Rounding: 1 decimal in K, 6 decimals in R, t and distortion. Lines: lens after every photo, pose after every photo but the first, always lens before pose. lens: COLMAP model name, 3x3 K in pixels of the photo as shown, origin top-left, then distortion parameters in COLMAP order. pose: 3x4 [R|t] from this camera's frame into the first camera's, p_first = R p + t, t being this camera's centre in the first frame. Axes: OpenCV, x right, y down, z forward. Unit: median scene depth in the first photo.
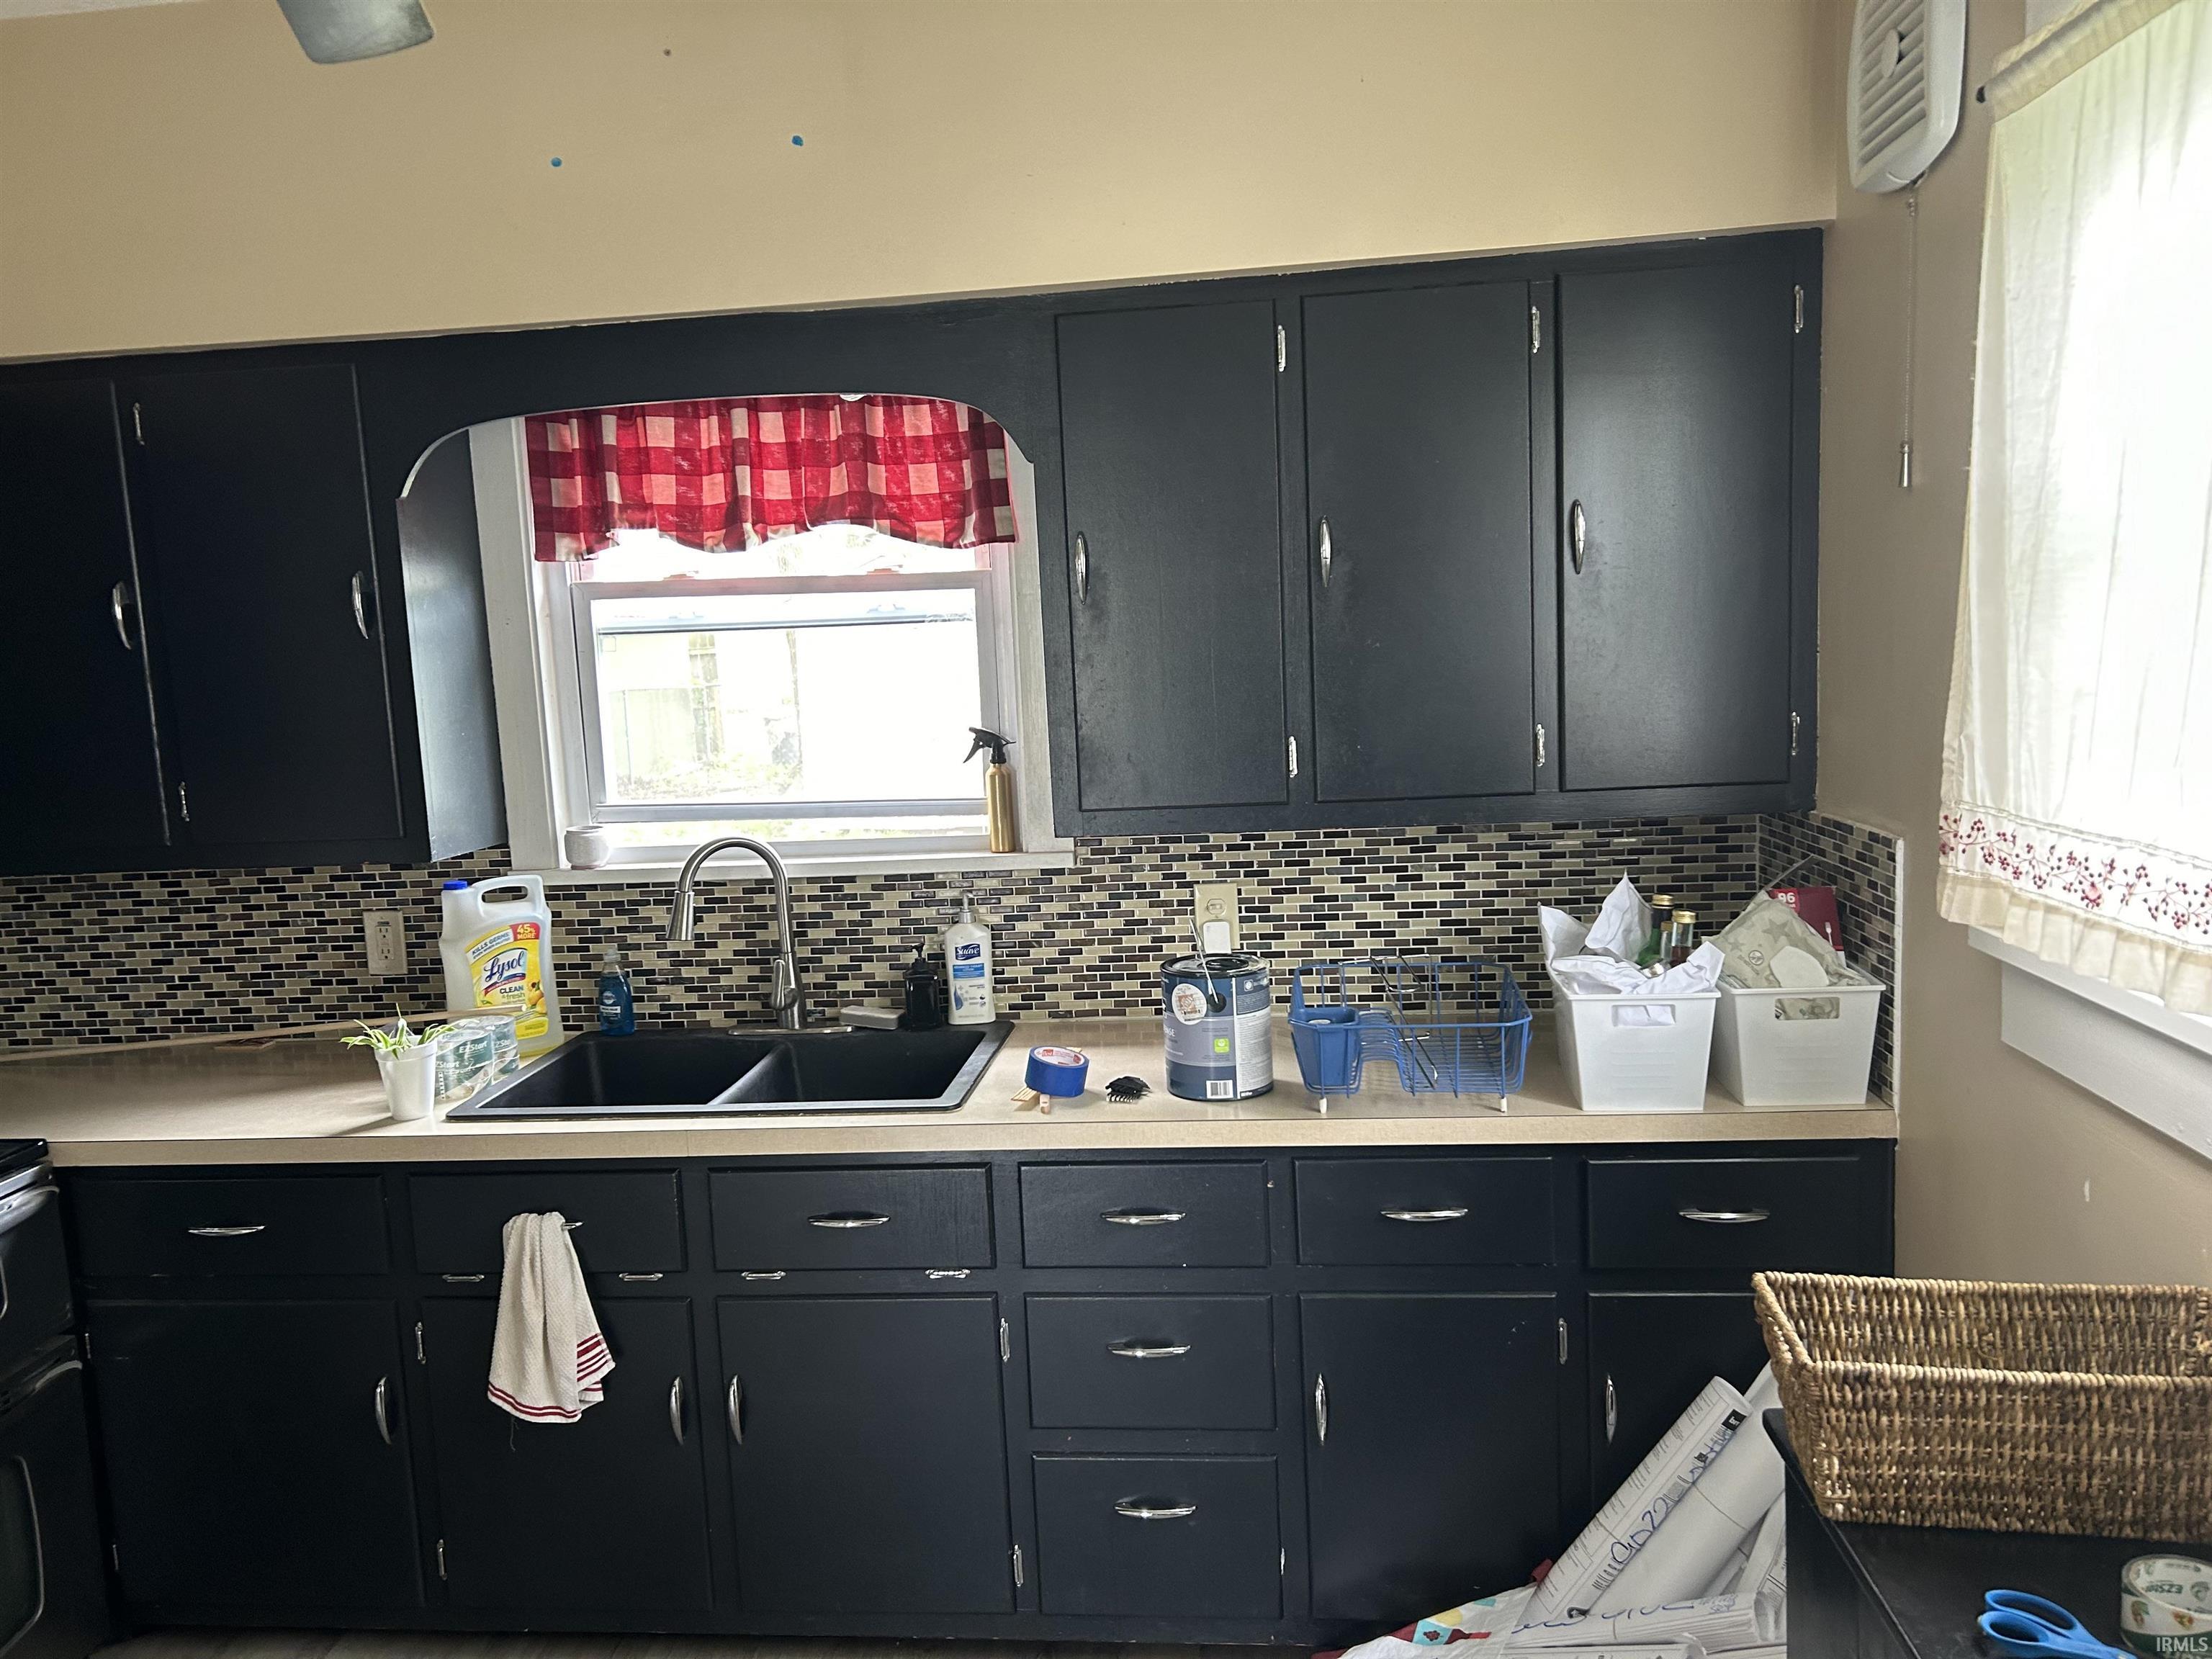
lens RADIAL K [[1678.2, 0, 1111.3], [0, 1678.2, 846.7], [0, 0, 1]] dist [0.034596, 0.000753]
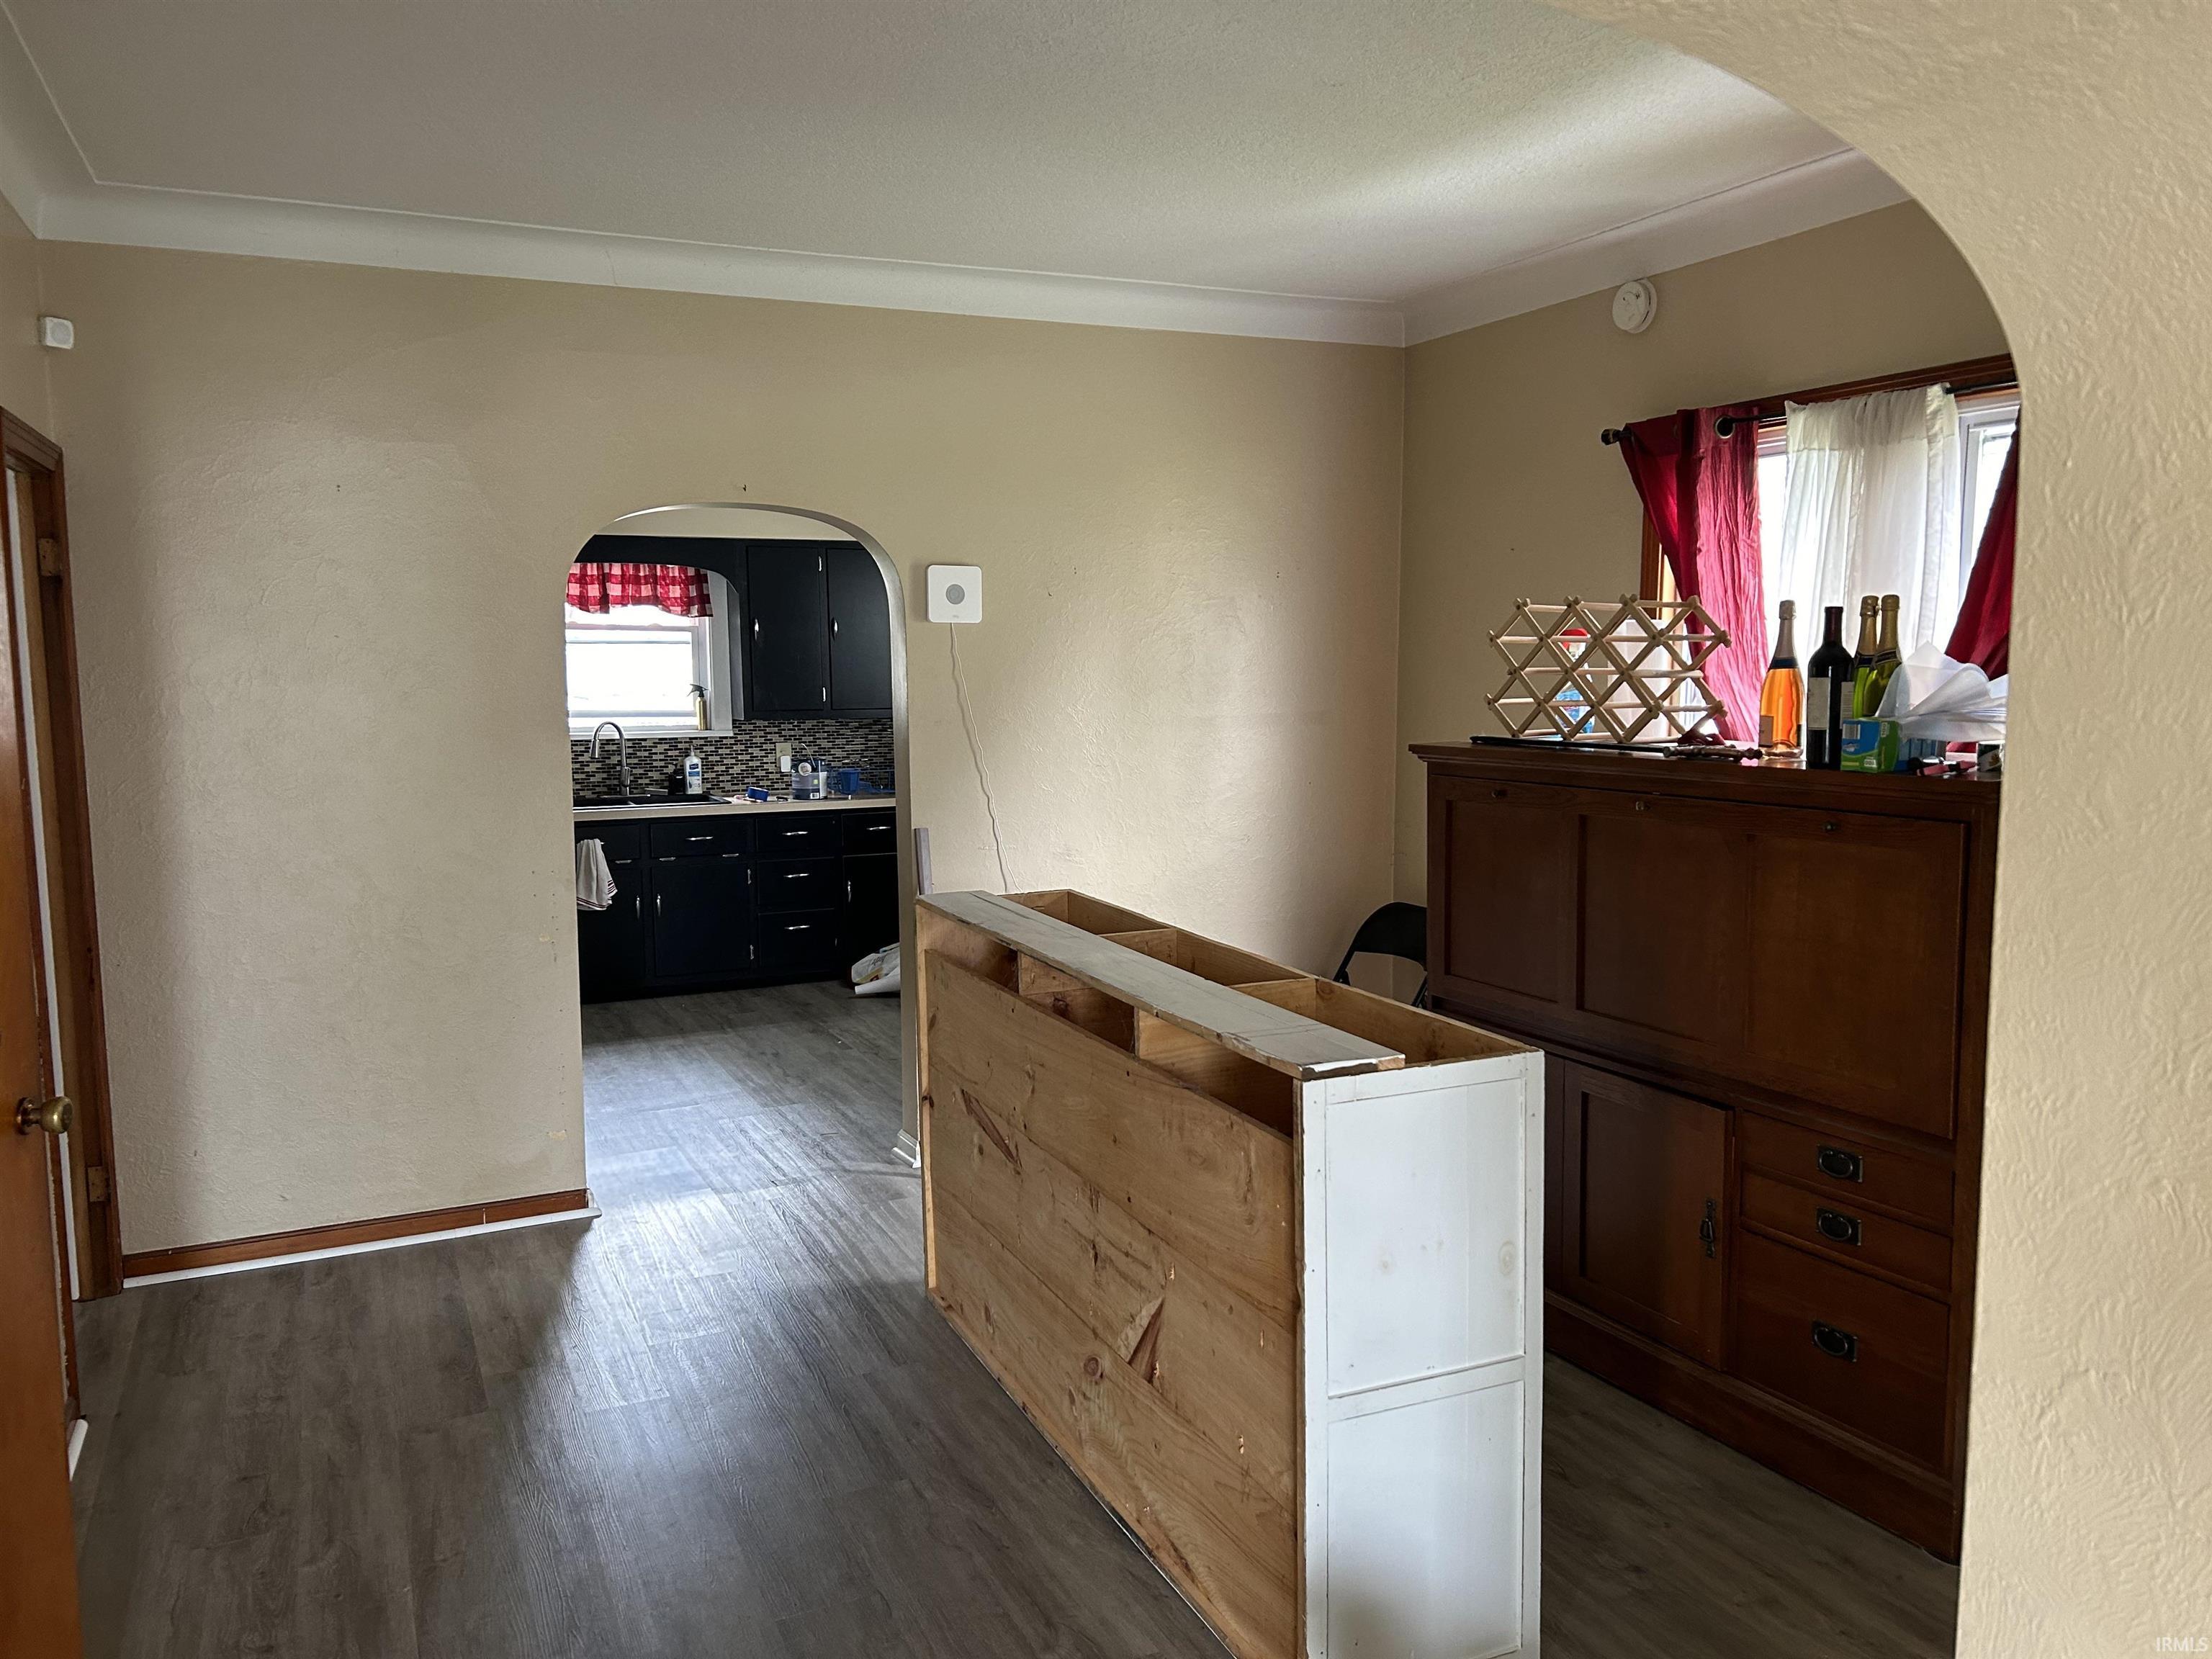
lens RADIAL K [[1678.2, 0, 1110.2], [0, 1678.2, 831.4], [0, 0, 1]] dist [0.034596, 0.000753]
pose [[0.855961, -0.009559, 0.516951, -0.908988], [0.034137, 0.998692, -0.038056, 0.291613], [-0.515911, 0.050222, 0.855169, -1.645184]]
